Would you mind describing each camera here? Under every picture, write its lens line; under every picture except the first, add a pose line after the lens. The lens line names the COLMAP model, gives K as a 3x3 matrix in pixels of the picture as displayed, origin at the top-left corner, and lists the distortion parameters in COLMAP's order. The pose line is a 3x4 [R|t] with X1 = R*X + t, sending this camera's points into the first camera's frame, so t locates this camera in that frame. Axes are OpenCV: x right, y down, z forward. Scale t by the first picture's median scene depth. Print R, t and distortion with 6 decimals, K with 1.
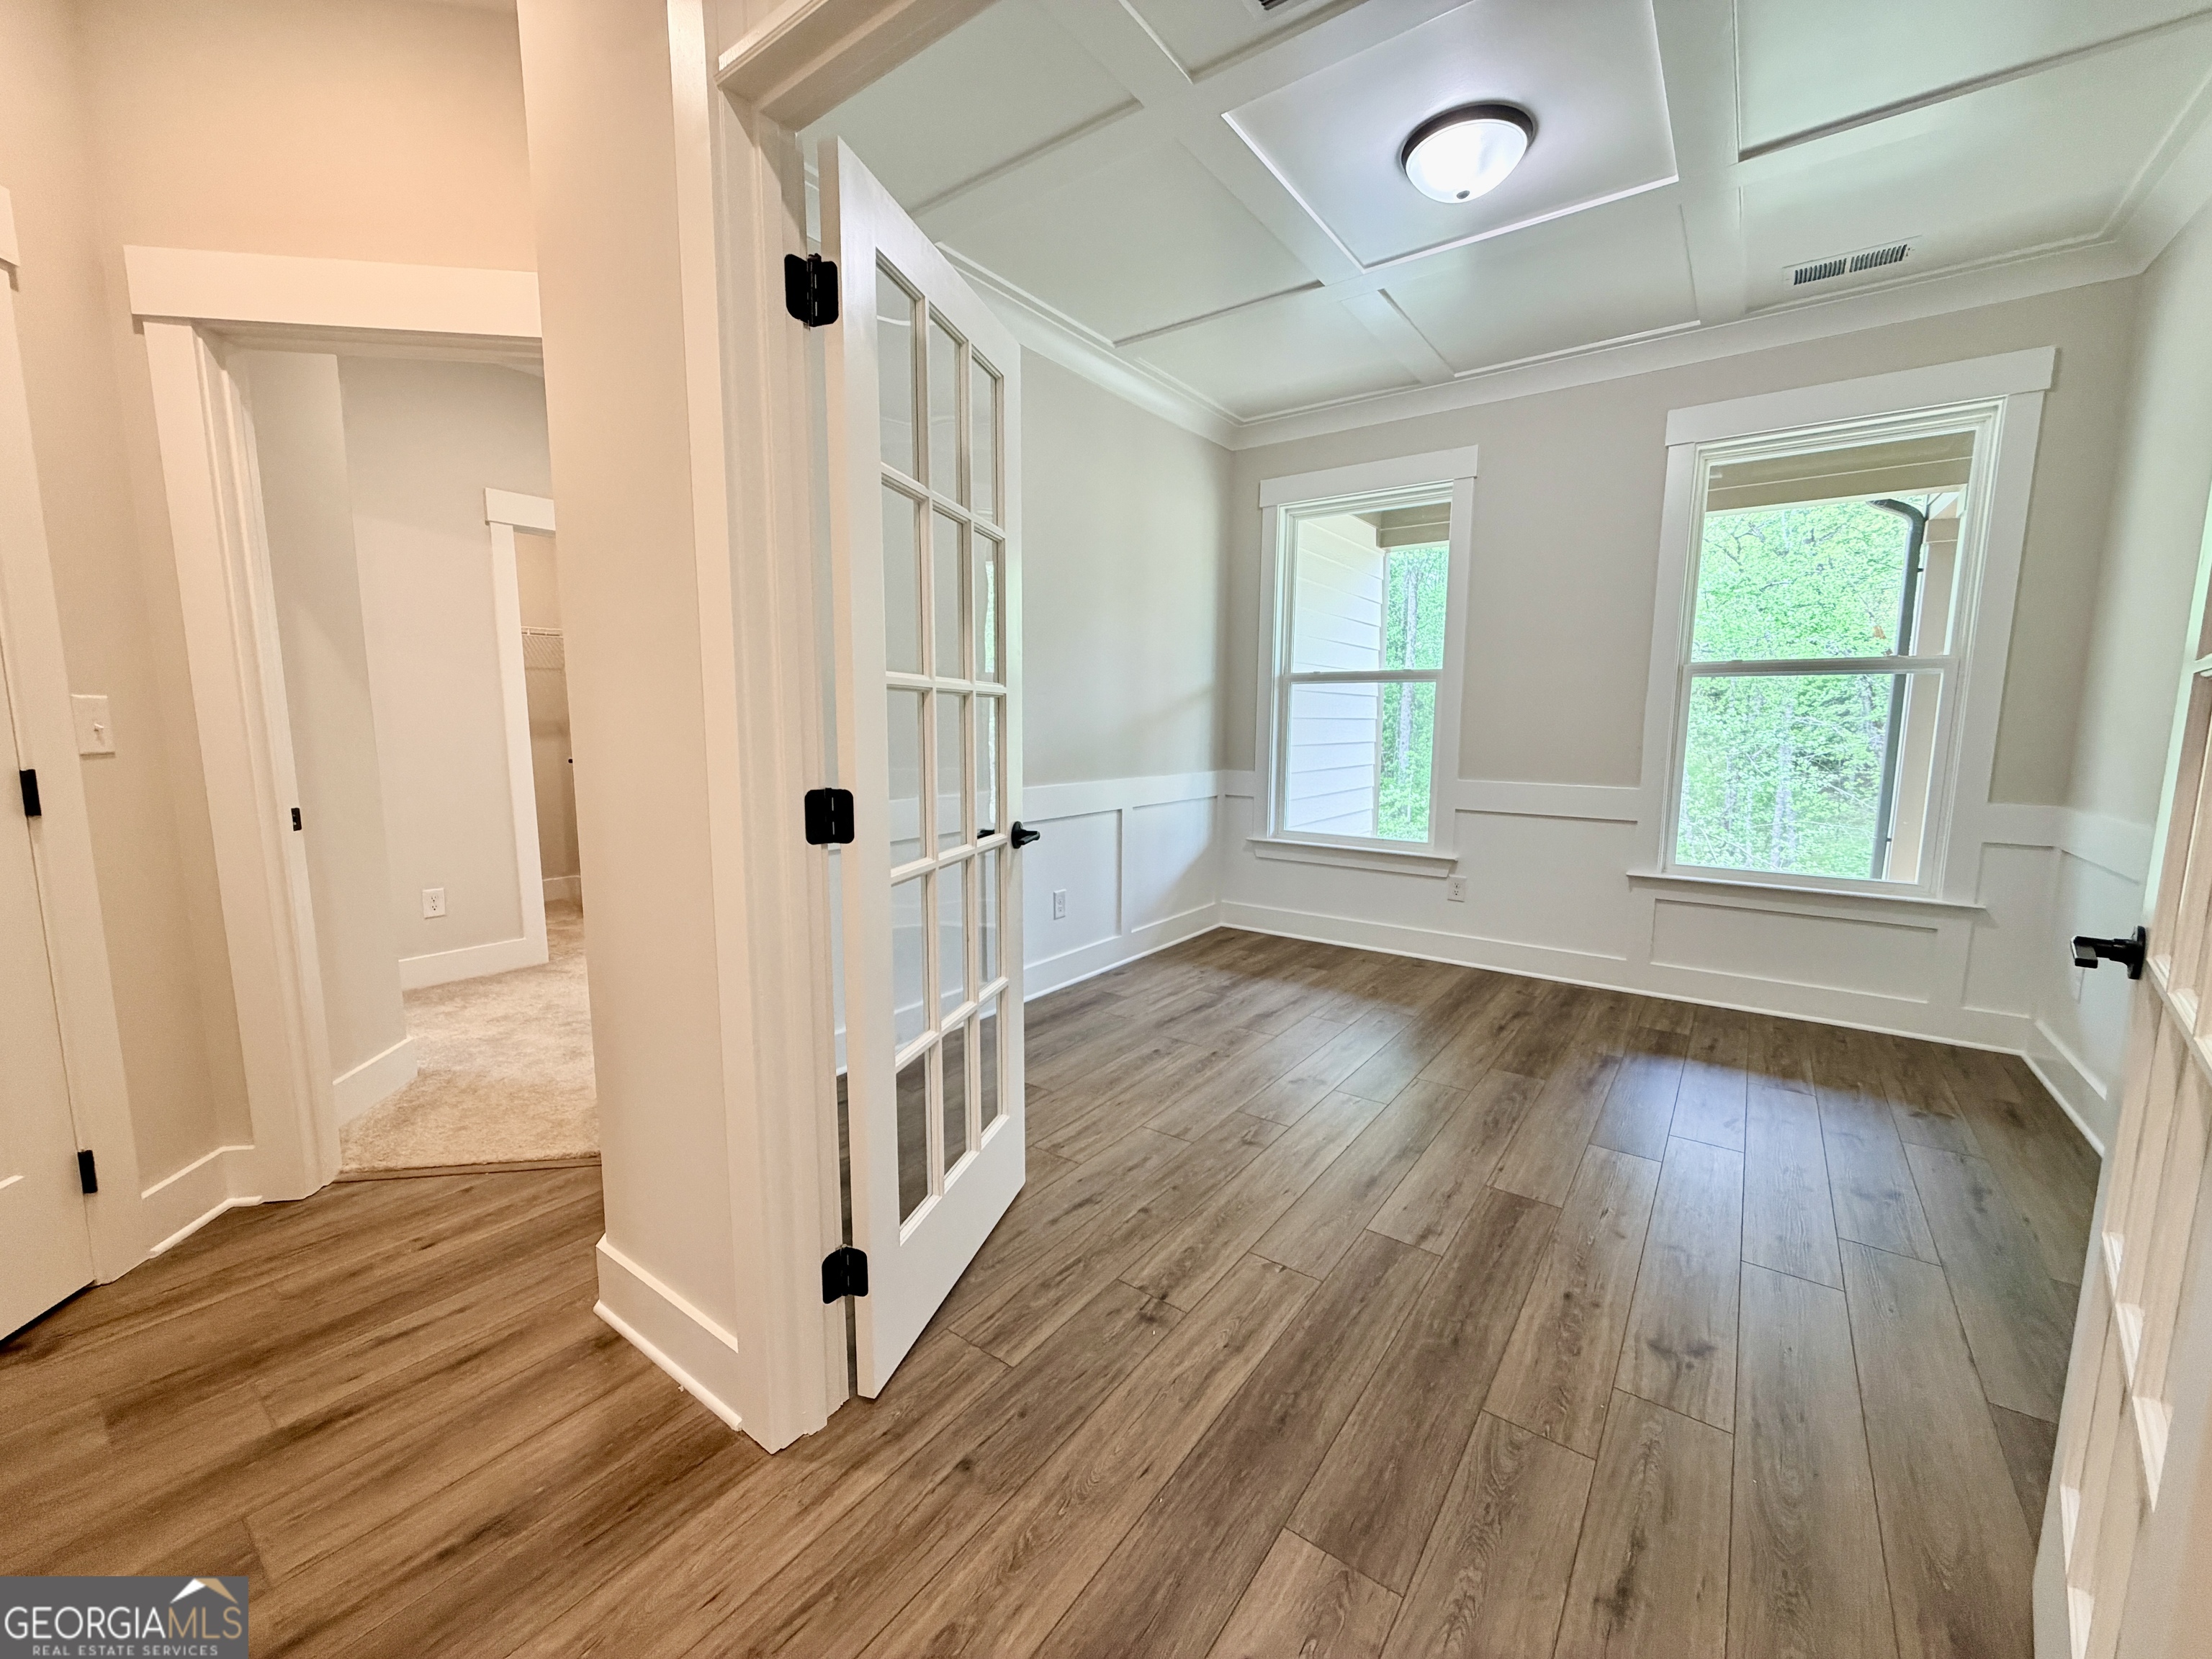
lens RADIAL K [[876.0, 0, 1097.4], [0, 876.0, 831.9], [0, 0, 1]] dist [-0.000774, -0.000209]
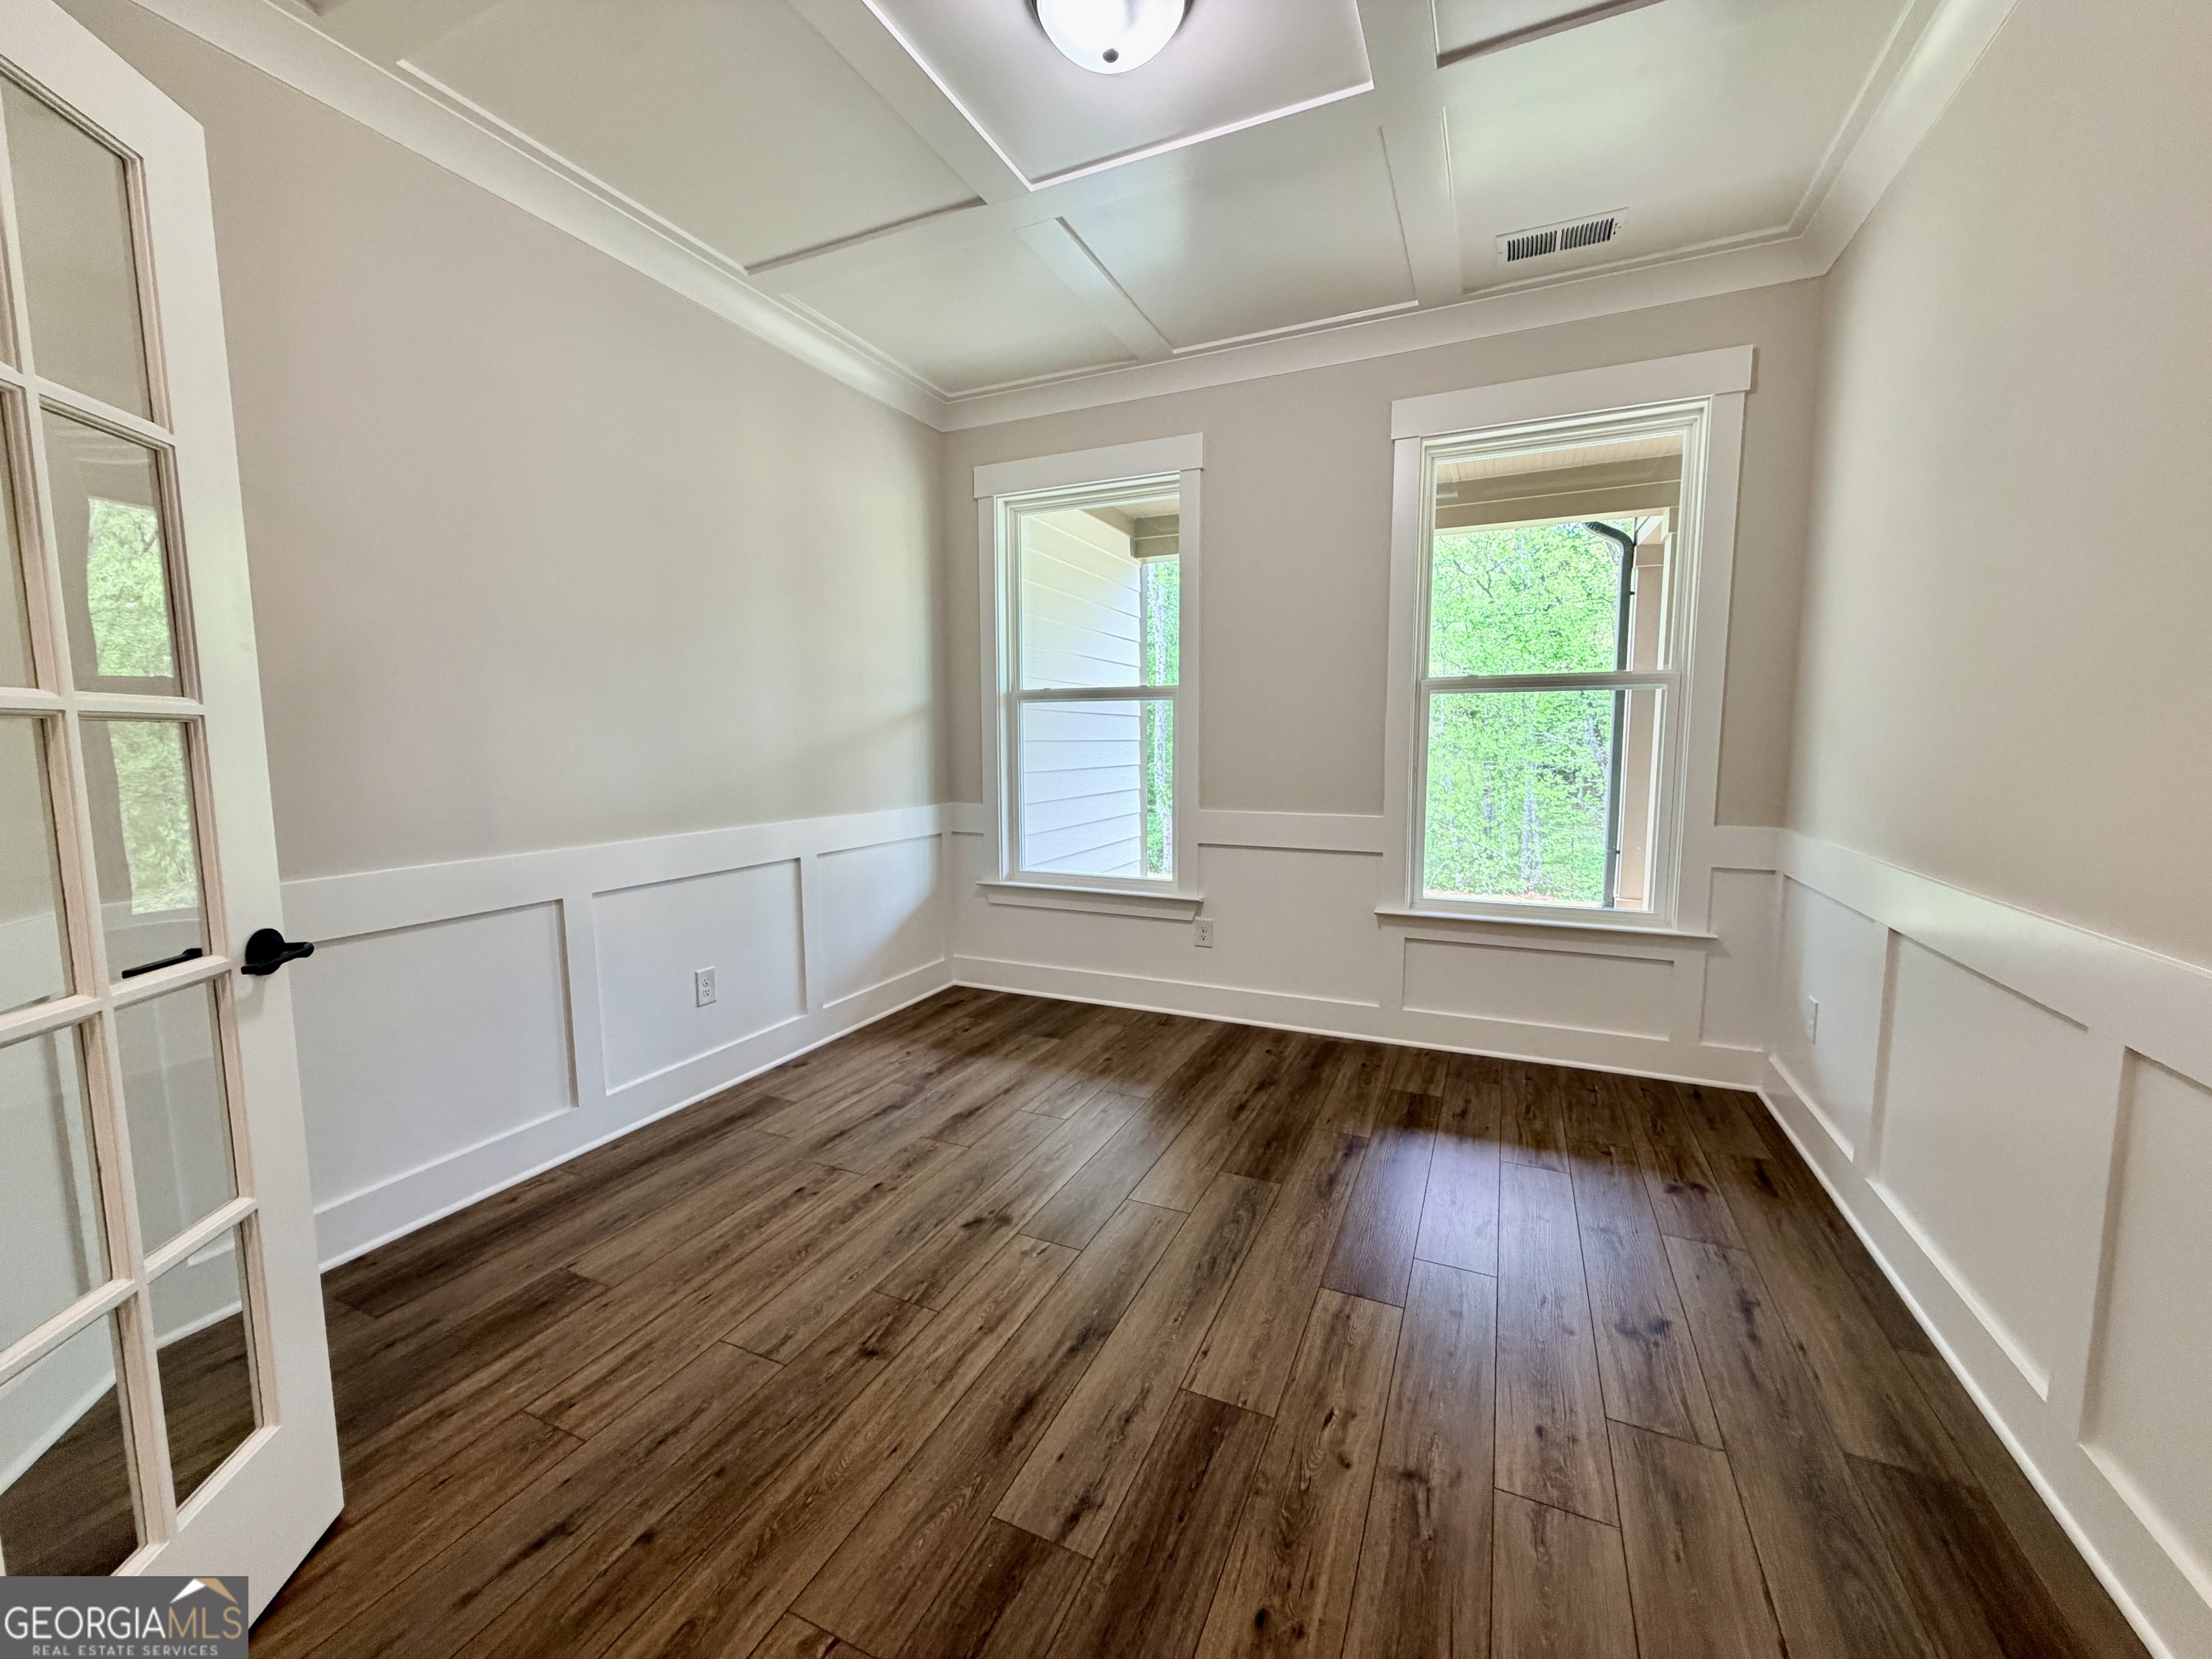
lens RADIAL K [[876.0, 0, 1097.4], [0, 876.0, 831.9], [0, 0, 1]] dist [-0.000774, -0.000209]
pose [[0.978499, -0.031138, 0.203887, 0.158723], [0.035883, 0.999163, -0.019617, -0.028996], [-0.203105, 0.026512, 0.978798, 0.191836]]
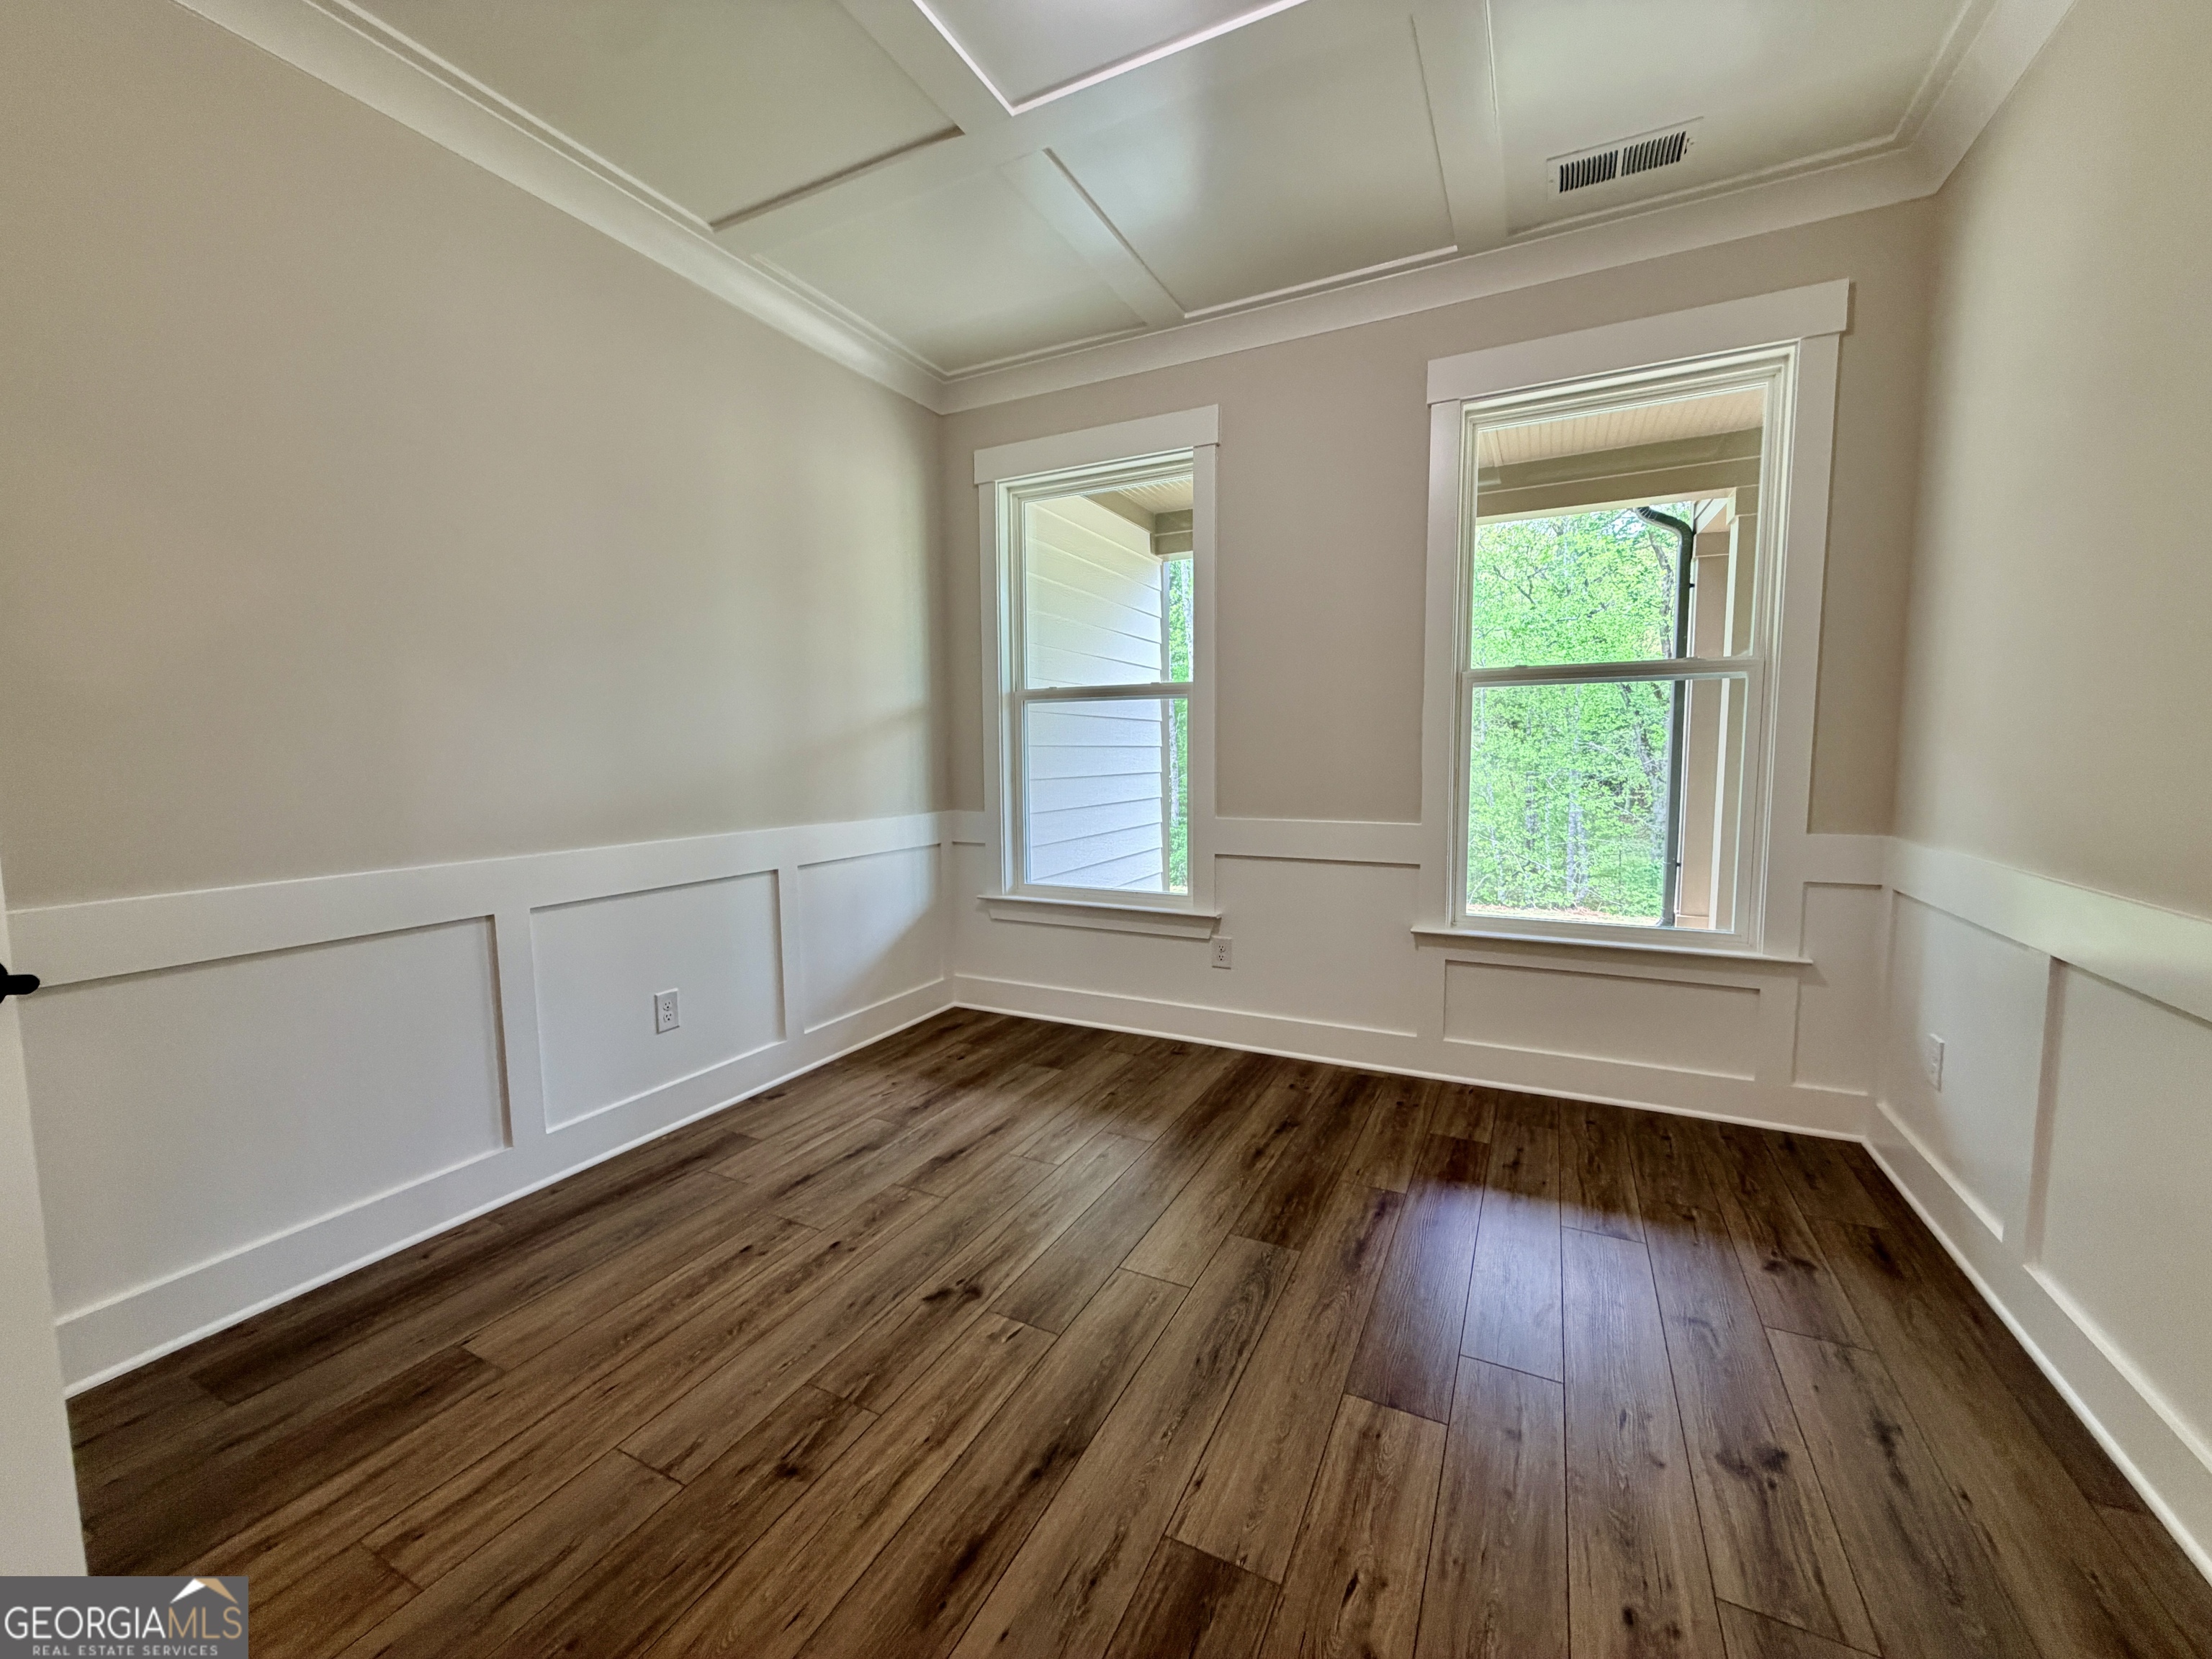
lens RADIAL K [[876.0, 0, 1097.4], [0, 876.0, 831.9], [0, 0, 1]] dist [-0.000774, -0.000209]
pose [[0.985781, -0.028958, 0.165522, 0.207657], [0.035284, 0.998750, -0.035405, -0.026397], [-0.164290, 0.040742, 0.985570, 0.274497]]
